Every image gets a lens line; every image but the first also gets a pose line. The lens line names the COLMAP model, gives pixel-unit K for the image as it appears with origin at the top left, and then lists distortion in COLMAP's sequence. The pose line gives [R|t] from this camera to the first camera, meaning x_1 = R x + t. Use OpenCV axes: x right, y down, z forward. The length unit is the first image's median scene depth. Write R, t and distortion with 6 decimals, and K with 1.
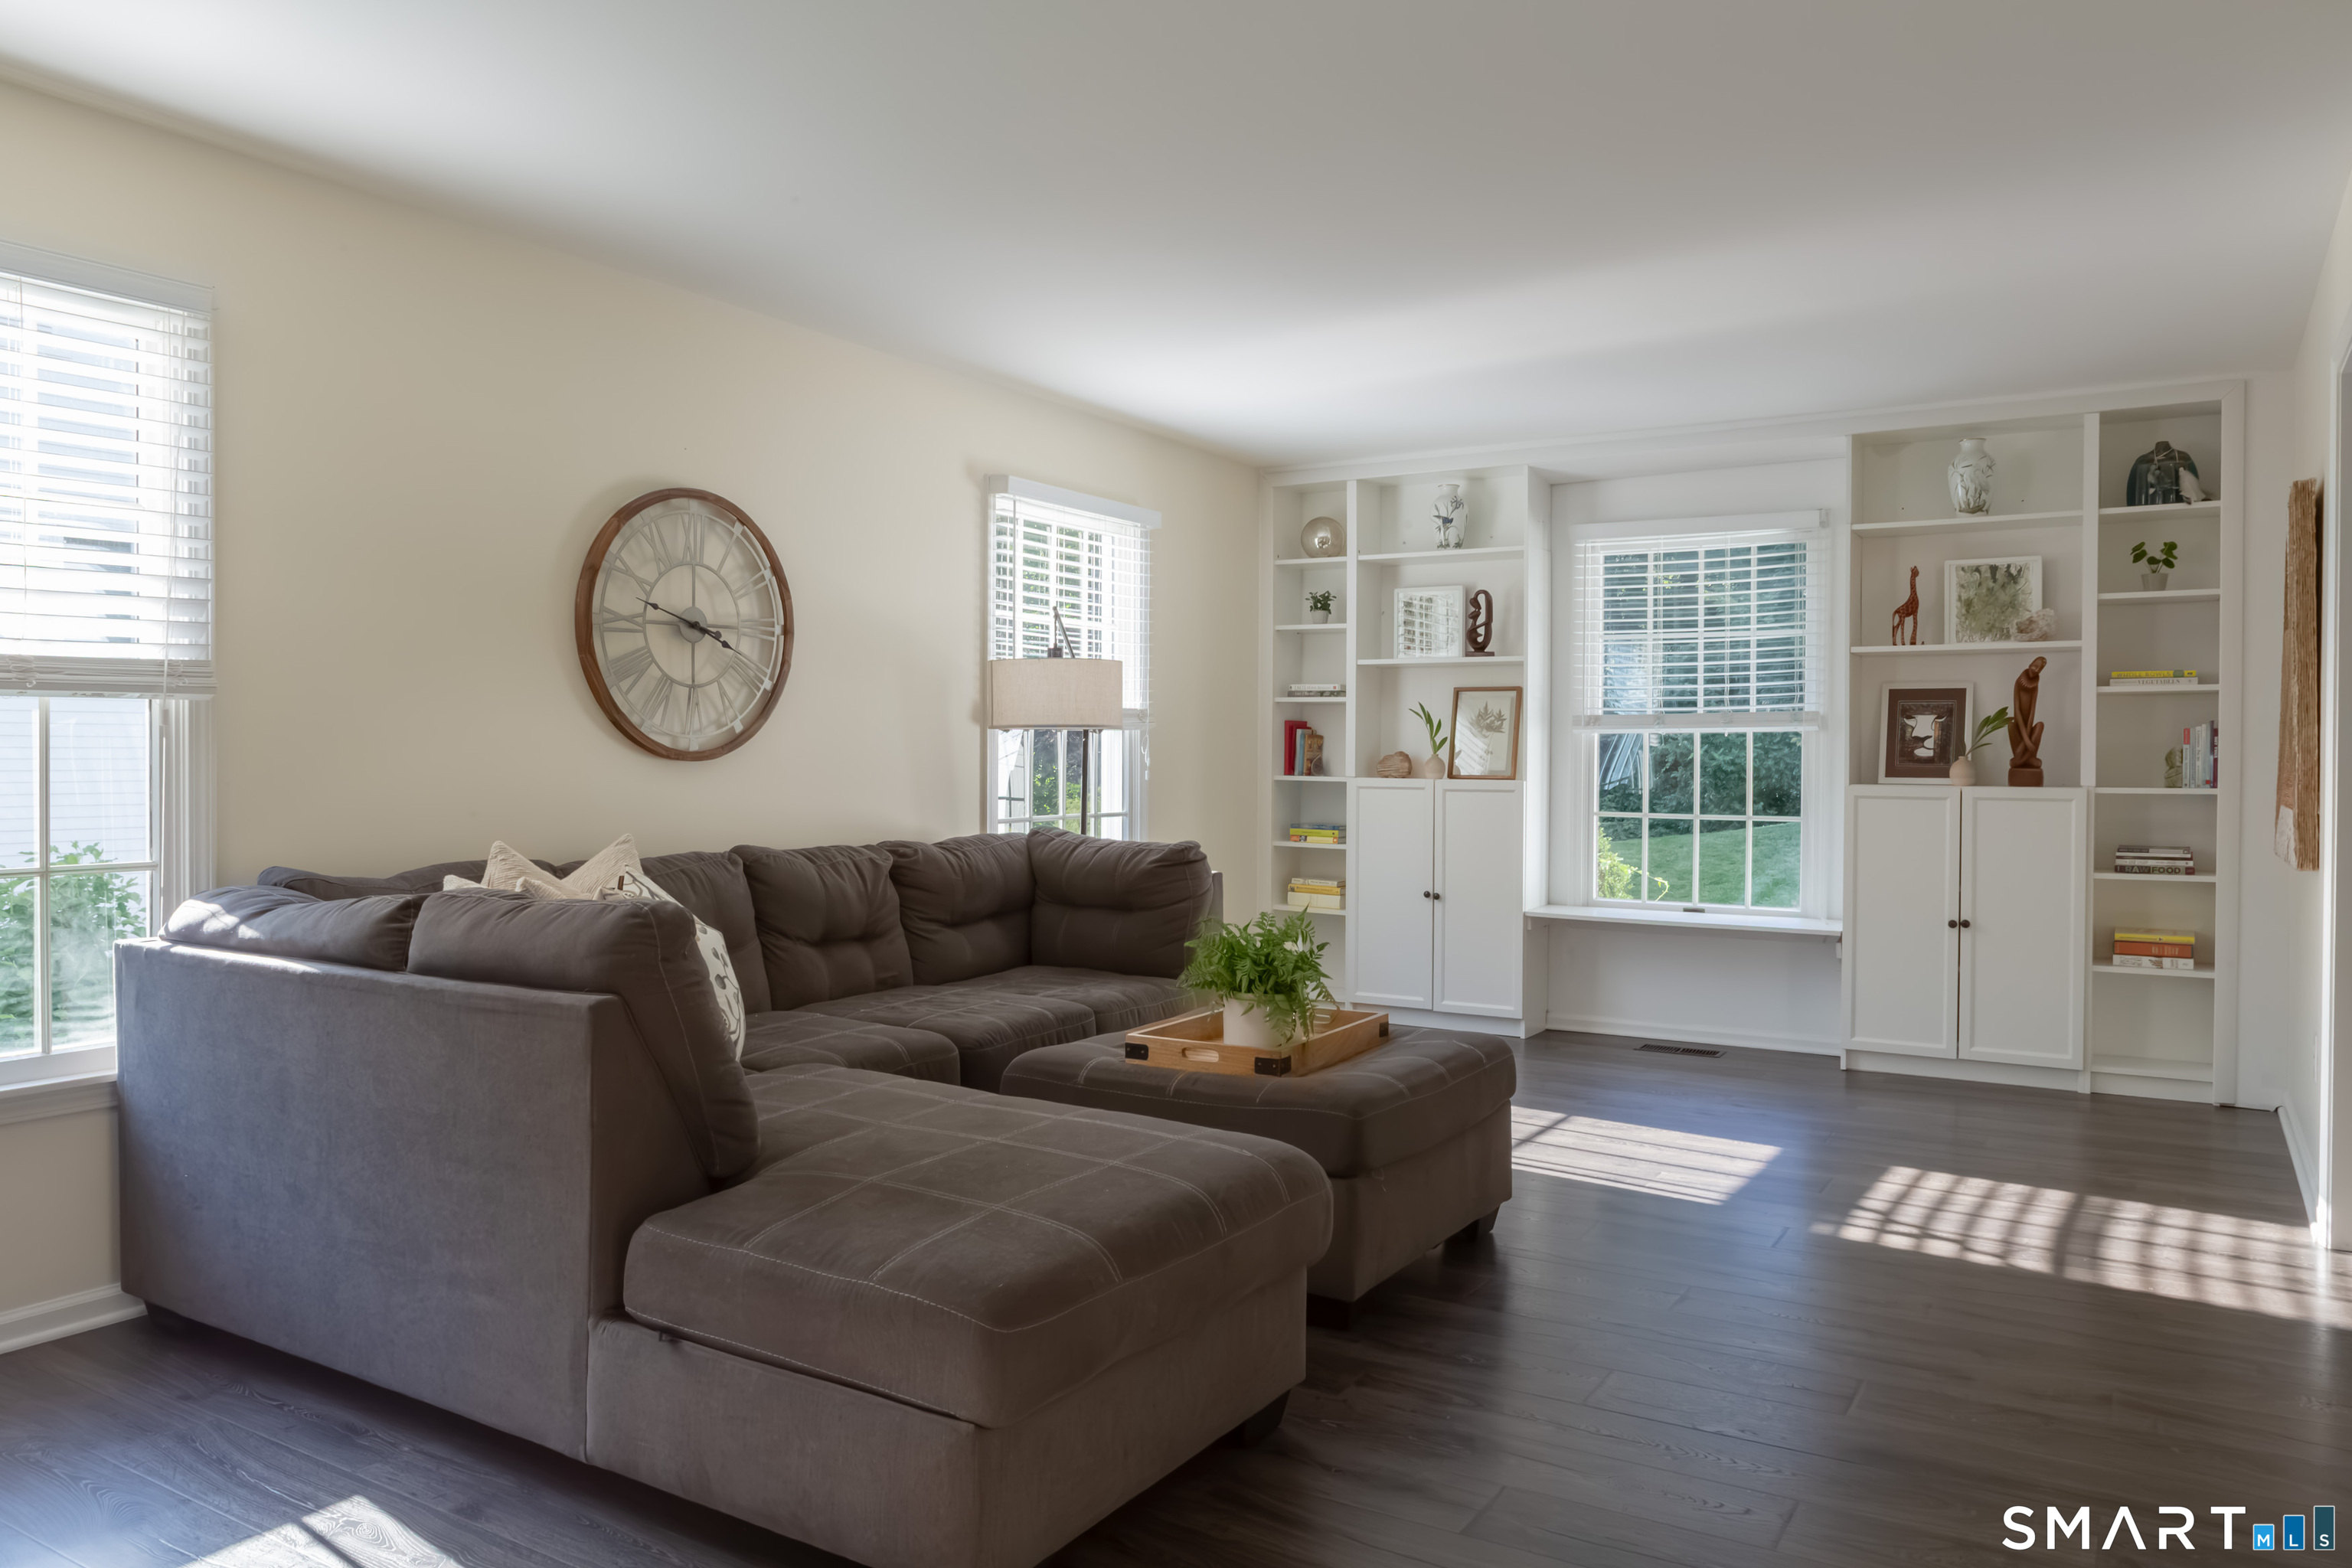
lens RADIAL K [[1645.4, 0, 1109.4], [0, 1645.4, 760.8], [0, 0, 1]] dist [-0.014521, 0.013906]
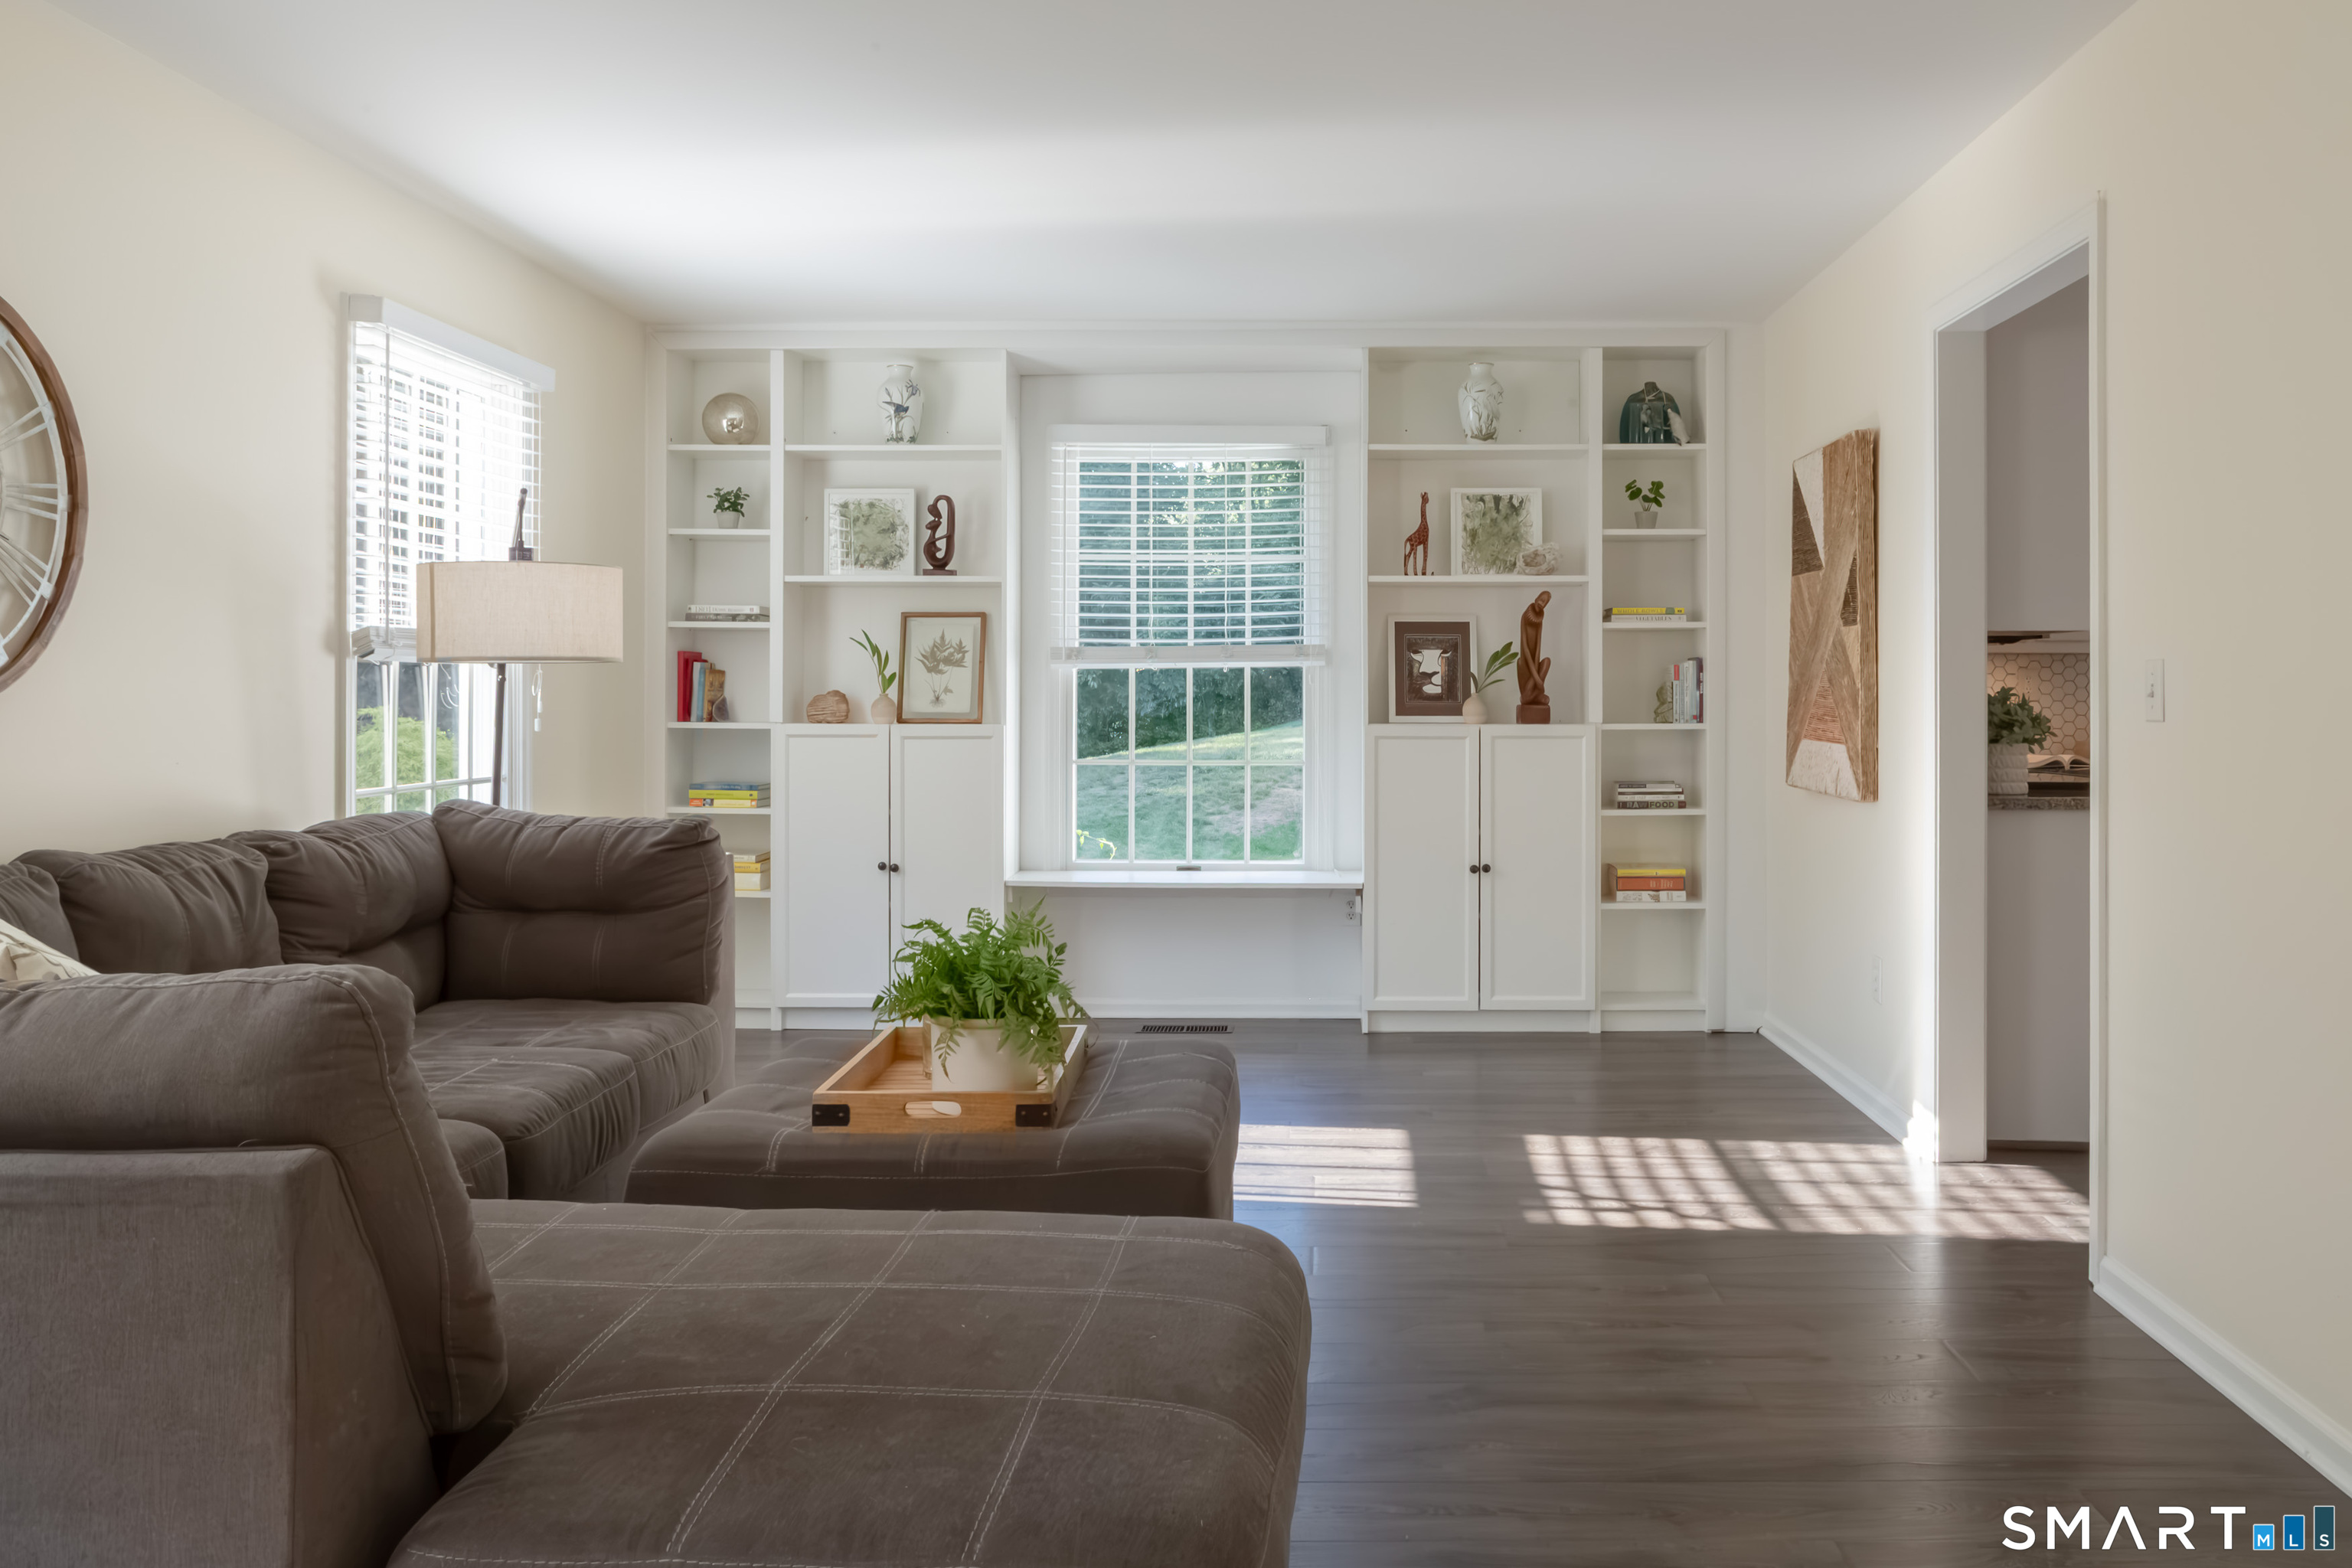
lens RADIAL K [[1879.2, 0, 1241.9], [0, 1879.2, 666.0], [0, 0, 1]] dist [-0.016140, 0.020229]
pose [[0.850068, 0.001532, 0.526671, -0.171730], [0.007109, 0.999871, -0.014383, -0.003642], [-0.526625, 0.015971, 0.849947, 0.137677]]
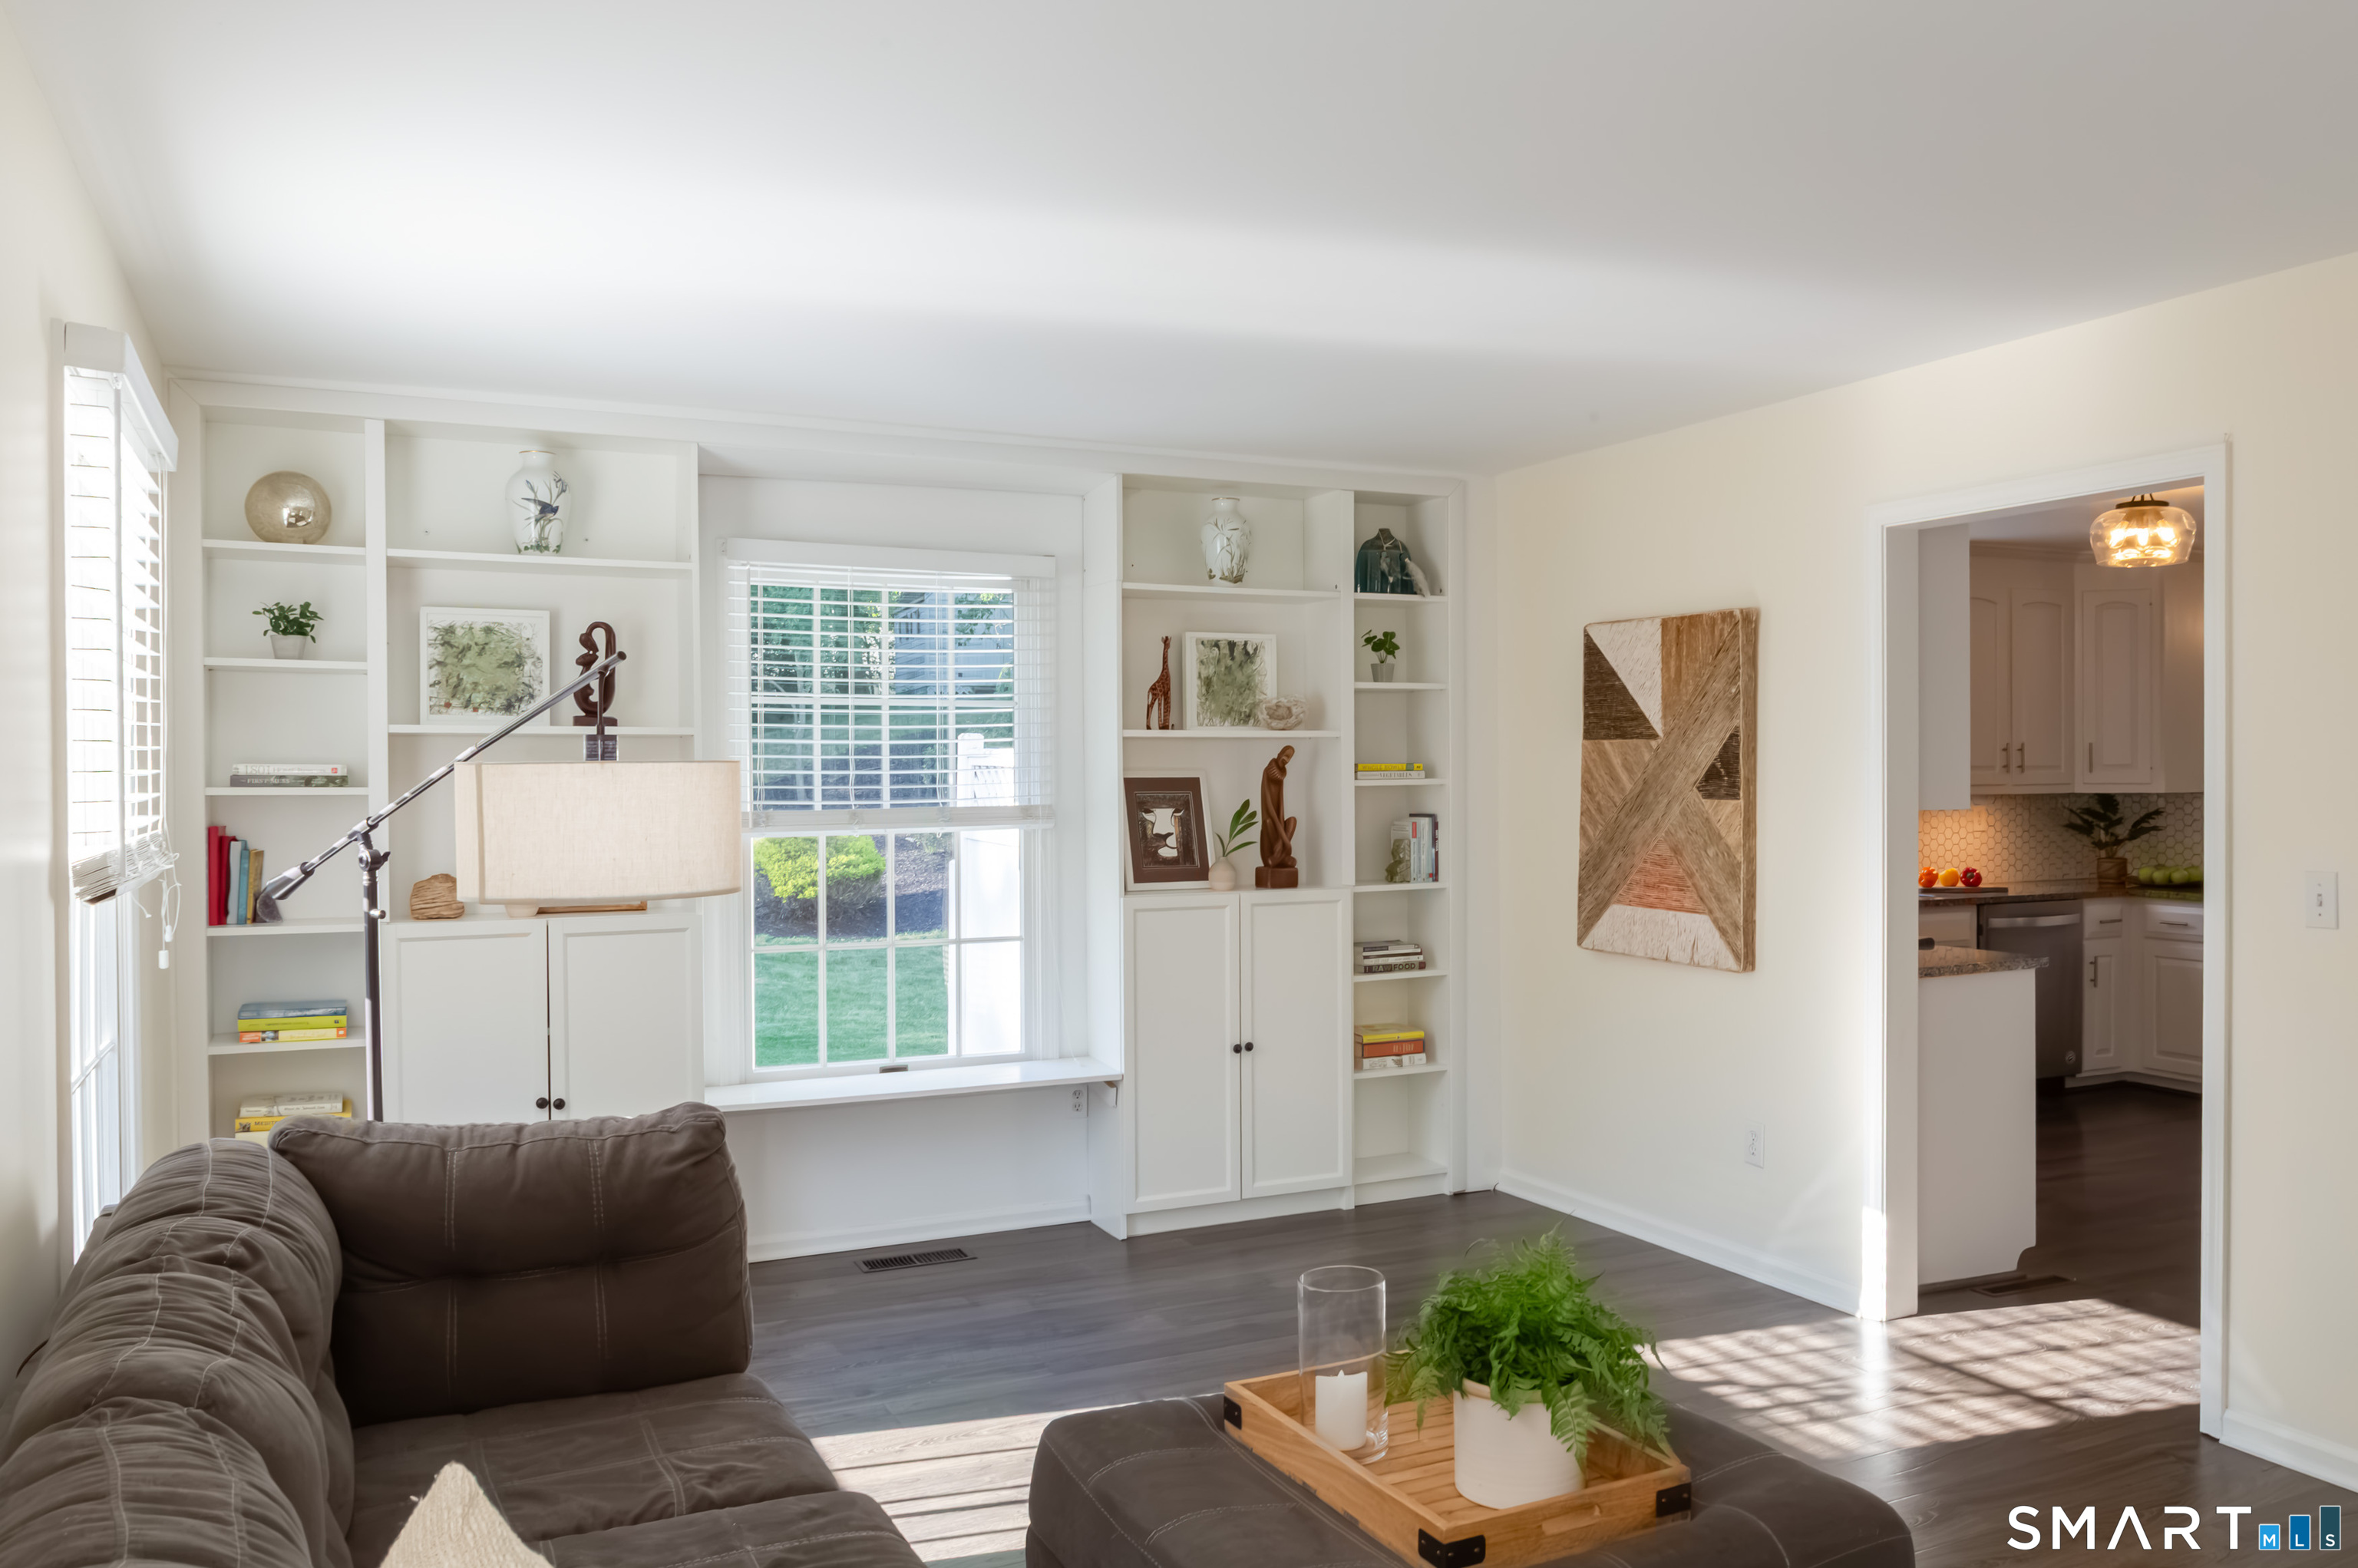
lens RADIAL K [[1883.9, 0, 1192.2], [0, 1883.9, 790.1], [0, 0, 1]] dist [-0.016140, 0.020229]
pose [[0.487086, -0.023770, 0.873030, -0.368478], [0.014495, 0.999712, 0.019132, -0.057588], [-0.873234, 0.003336, 0.487290, 0.515184]]
